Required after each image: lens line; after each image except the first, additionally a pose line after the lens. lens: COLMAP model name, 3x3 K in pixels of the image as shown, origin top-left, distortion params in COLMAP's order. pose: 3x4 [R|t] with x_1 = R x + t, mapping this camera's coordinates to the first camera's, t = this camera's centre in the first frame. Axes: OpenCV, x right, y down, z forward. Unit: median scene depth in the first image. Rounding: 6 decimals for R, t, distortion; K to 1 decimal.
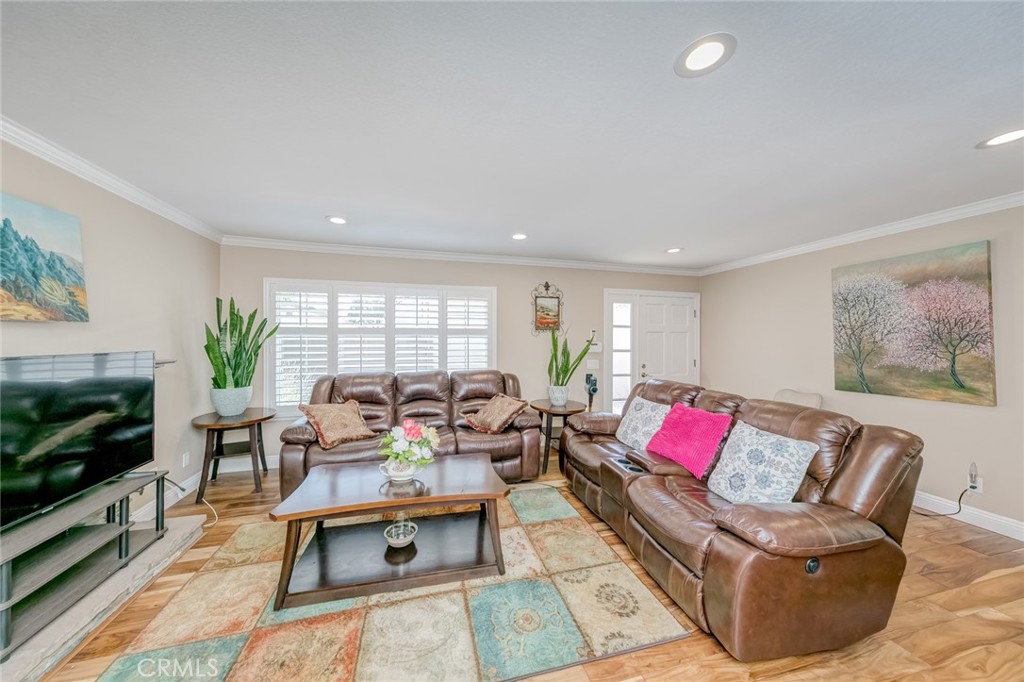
lens RADIAL K [[327.7, 0, 512.0], [0, 327.7, 341.0], [0, 0, 1]] dist [0.006669, -0.000118]
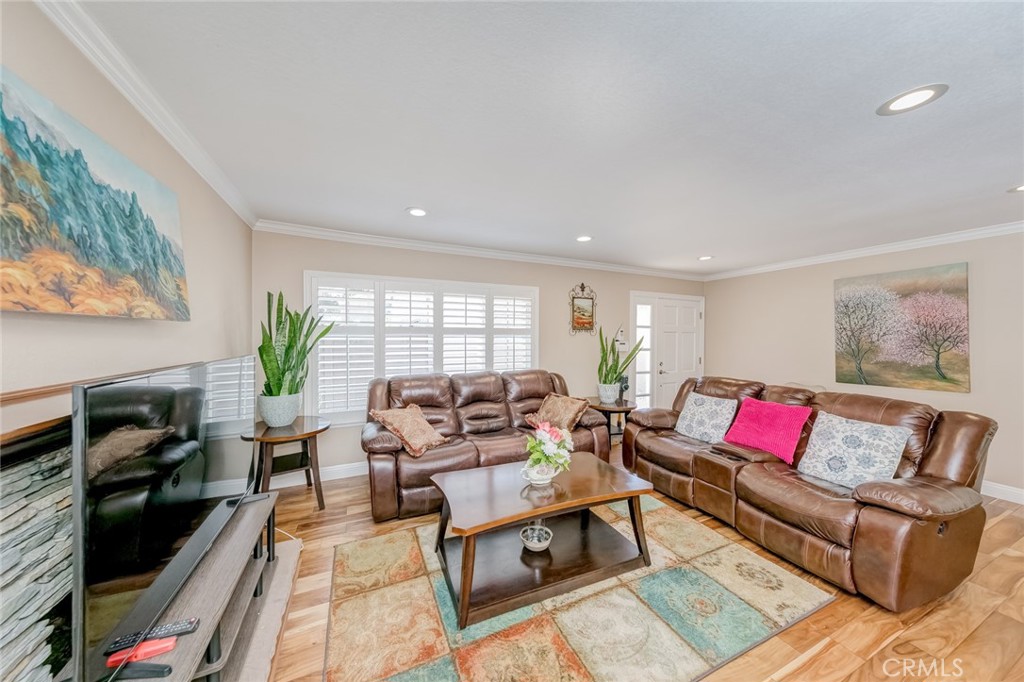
lens RADIAL K [[331.8, 0, 486.6], [0, 331.8, 341.7], [0, 0, 1]] dist [0.006706, -0.000048]
pose [[0.985689, -0.000903, 0.168569, -0.518274], [-0.000826, 0.999948, 0.010182, -0.010127], [-0.168570, -0.010176, 0.985637, 0.034735]]
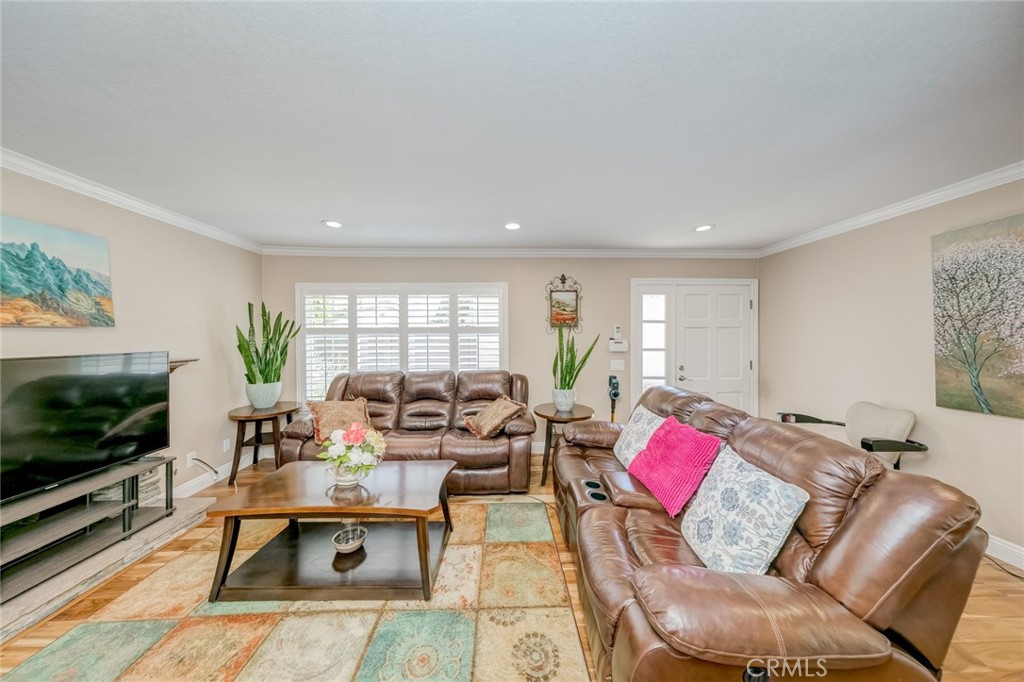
lens RADIAL K [[325.7, 0, 541.0], [0, 325.7, 339.7], [0, 0, 1]] dist [0.006550, 0.000022]
pose [[0.976139, -0.005172, -0.217087, 0.343246], [0.006878, 0.999951, 0.007108, -0.007056], [0.217040, -0.008432, 0.976126, 0.141188]]
